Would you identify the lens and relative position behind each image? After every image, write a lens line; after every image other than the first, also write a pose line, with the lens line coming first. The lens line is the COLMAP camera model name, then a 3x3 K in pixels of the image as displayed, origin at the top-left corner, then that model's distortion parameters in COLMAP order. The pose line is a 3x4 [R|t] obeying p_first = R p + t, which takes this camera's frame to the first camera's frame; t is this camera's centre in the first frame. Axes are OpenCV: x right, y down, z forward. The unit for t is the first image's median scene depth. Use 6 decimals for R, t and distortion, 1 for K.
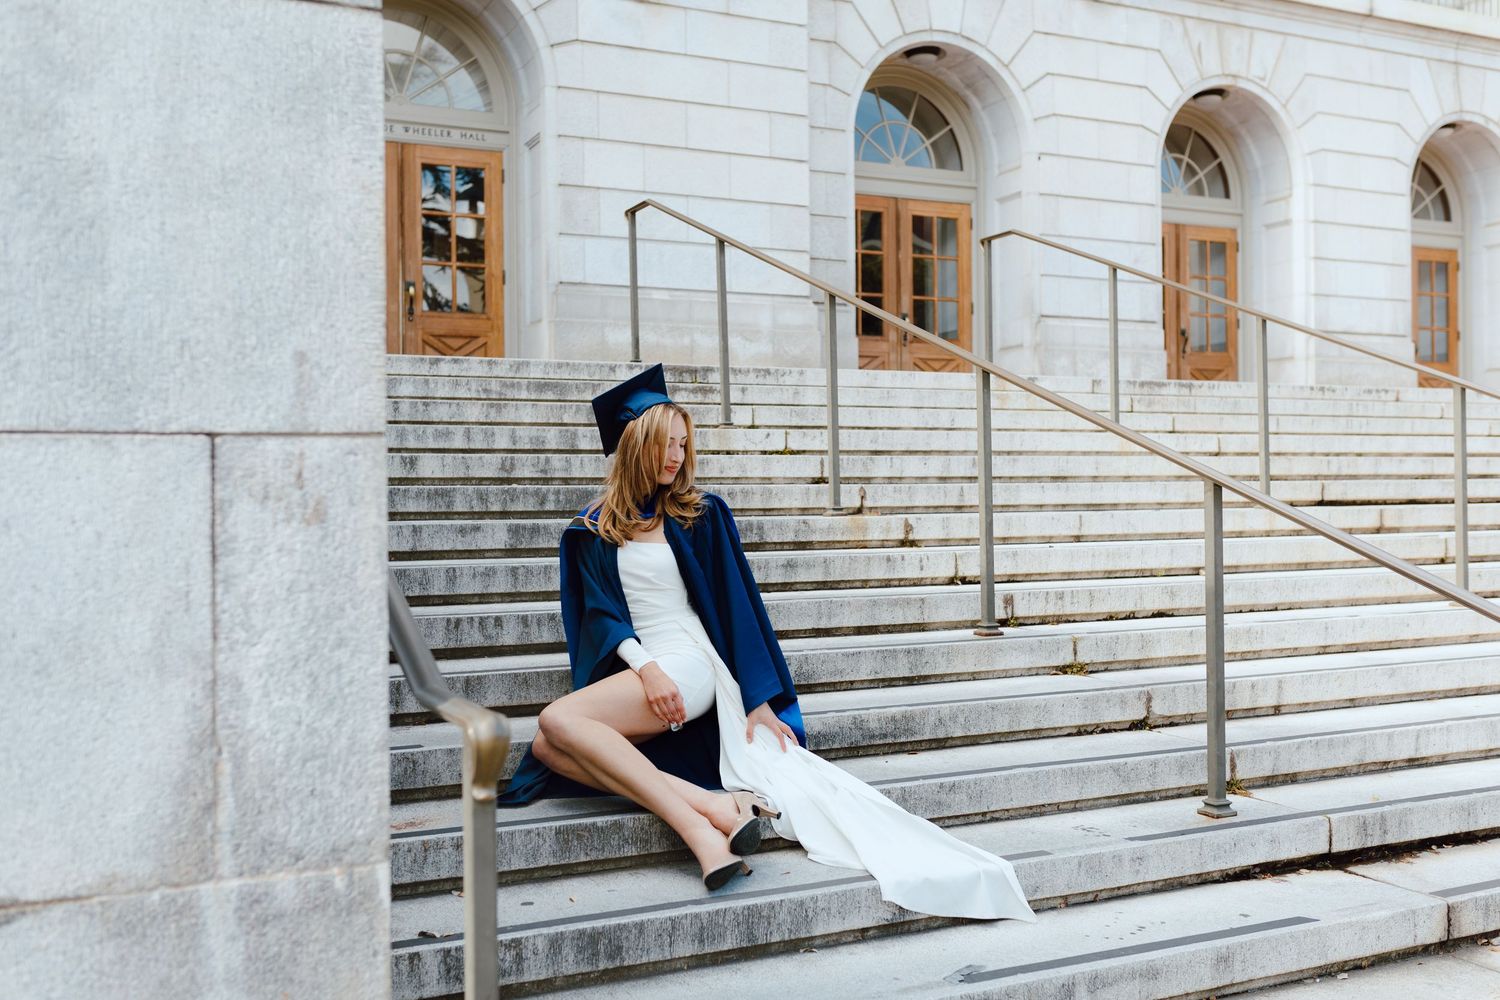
lens RADIAL K [[1496.6, 0, 790.7], [0, 1496.6, 503.3], [0, 0, 1]] dist [-0.001803, 0.002909]
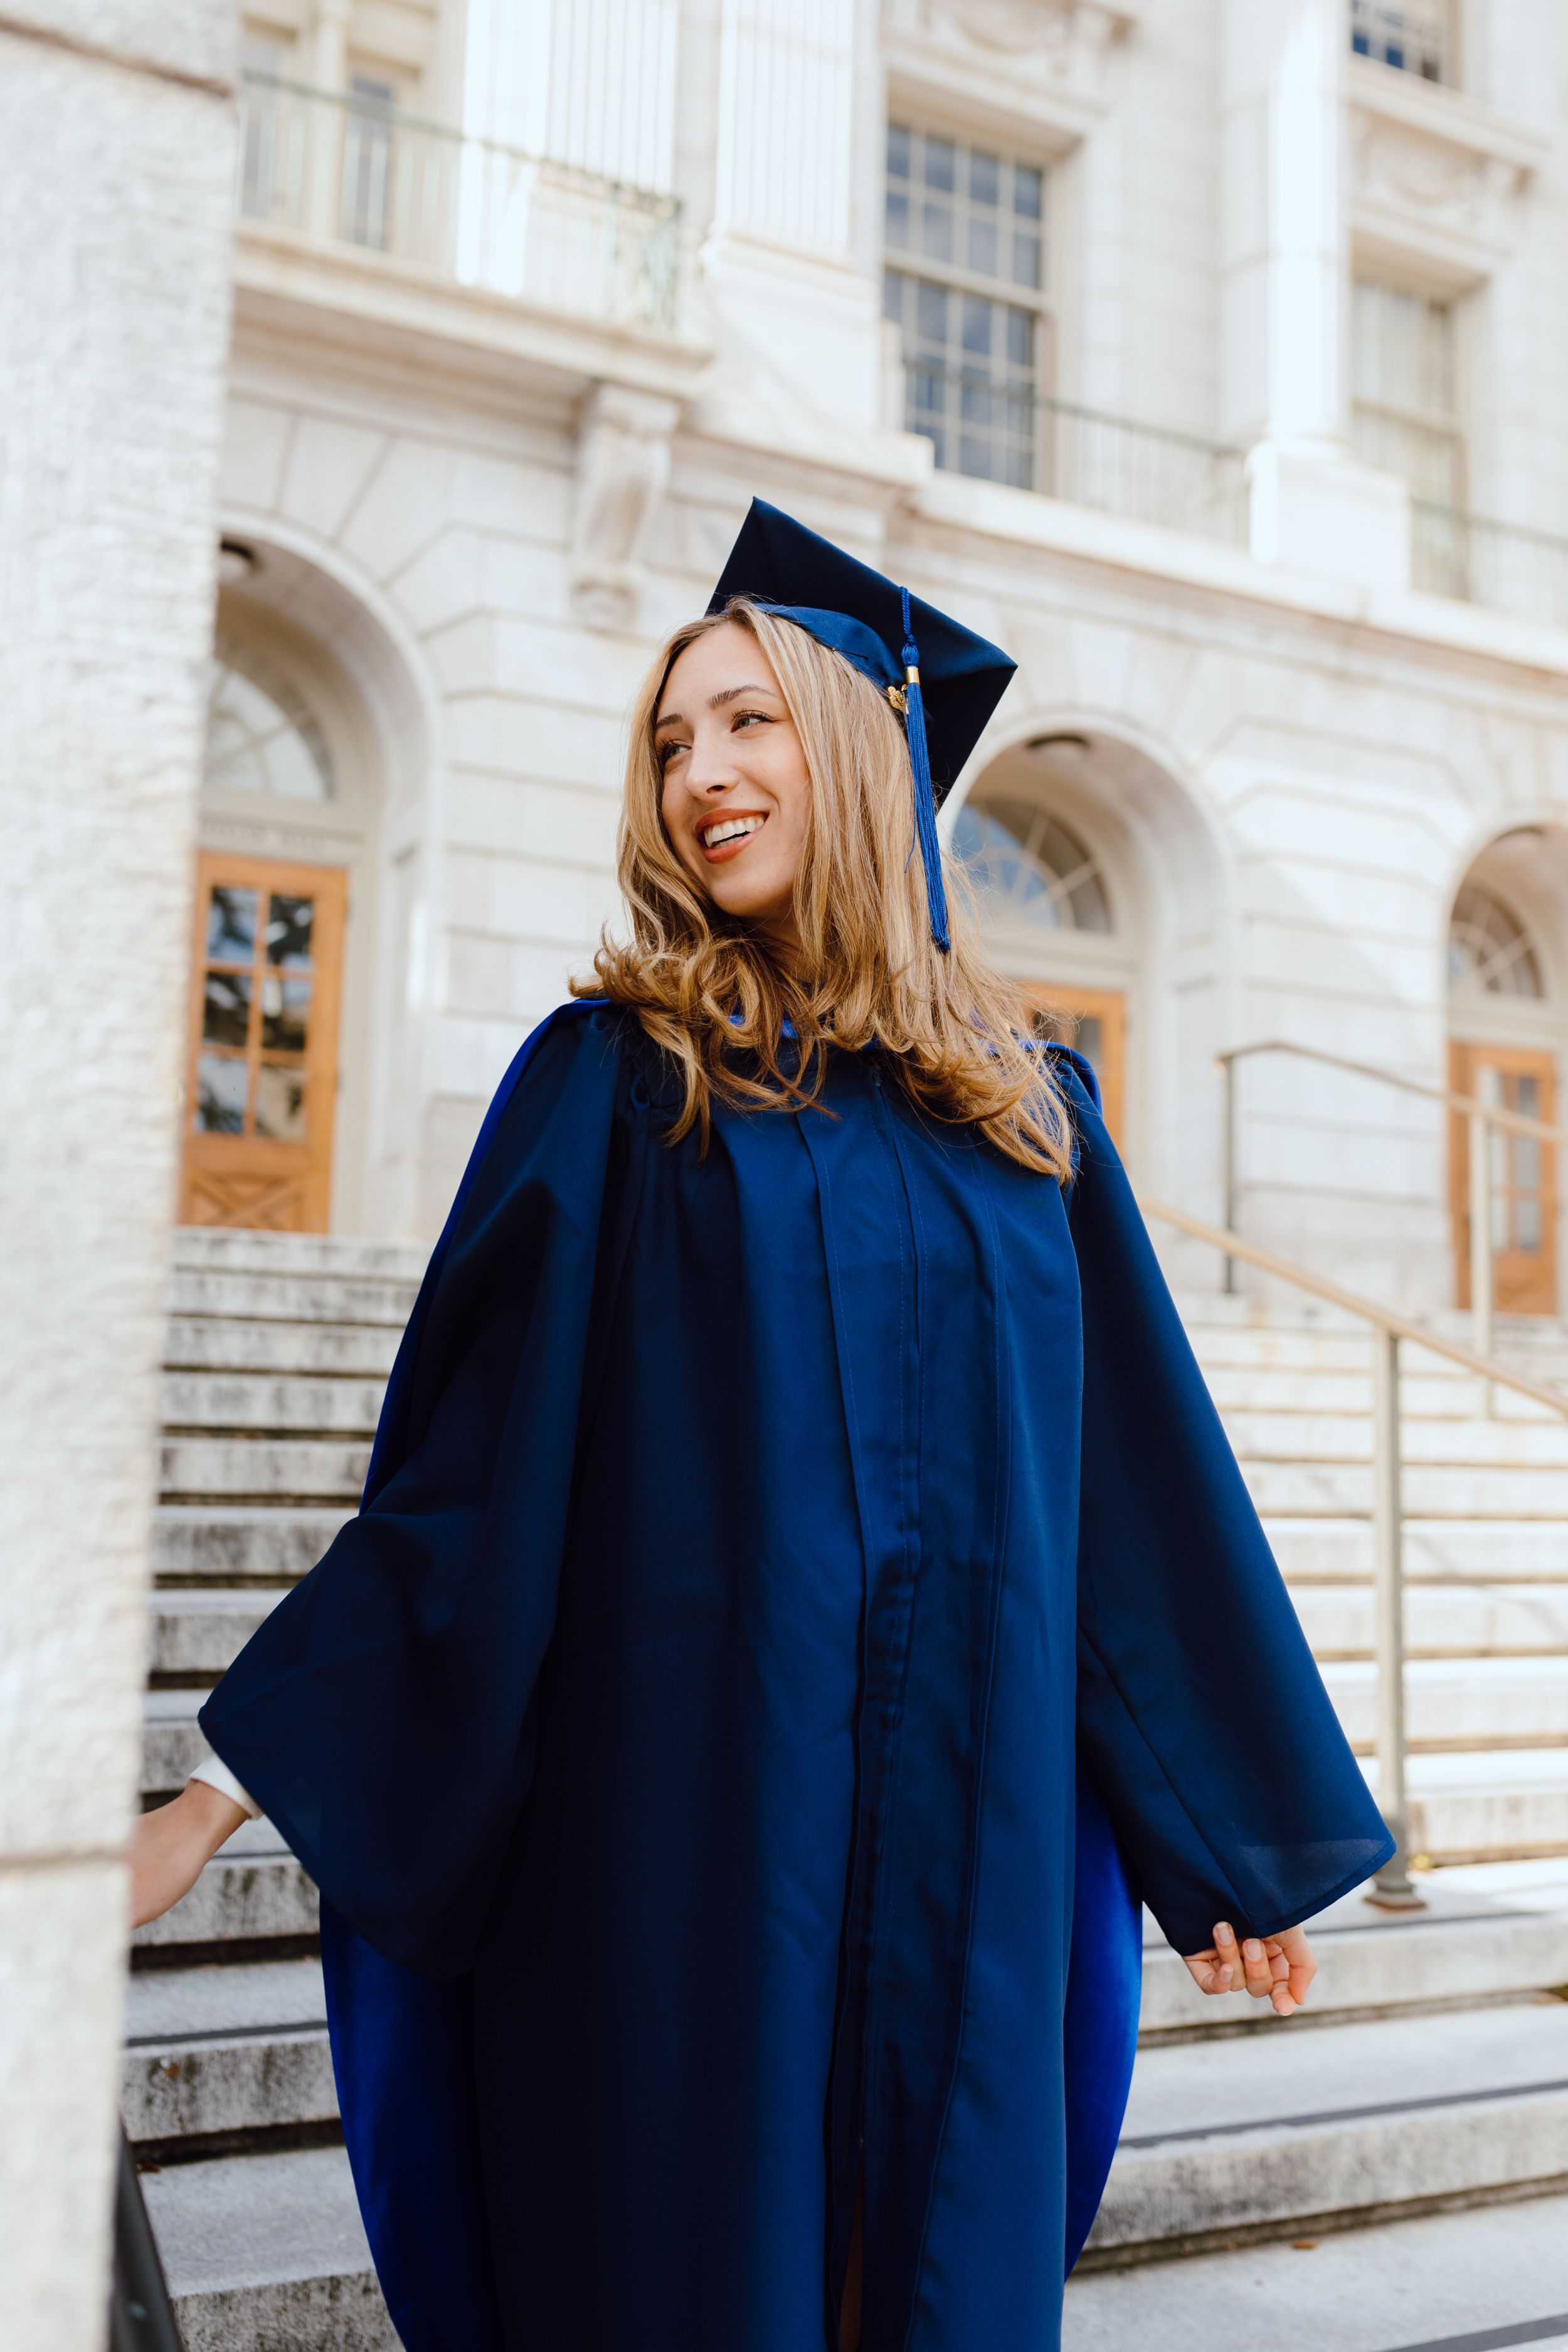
lens RADIAL K [[2346.7, 0, 831.3], [0, 2346.7, 1153.4], [0, 0, 1]] dist [-0.001803, 0.002909]
pose [[0.998678, 0.042106, 0.029481, -0.061143], [-0.038092, 0.991357, -0.125538, -0.037585], [-0.034512, 0.124250, 0.991651, 0.215695]]
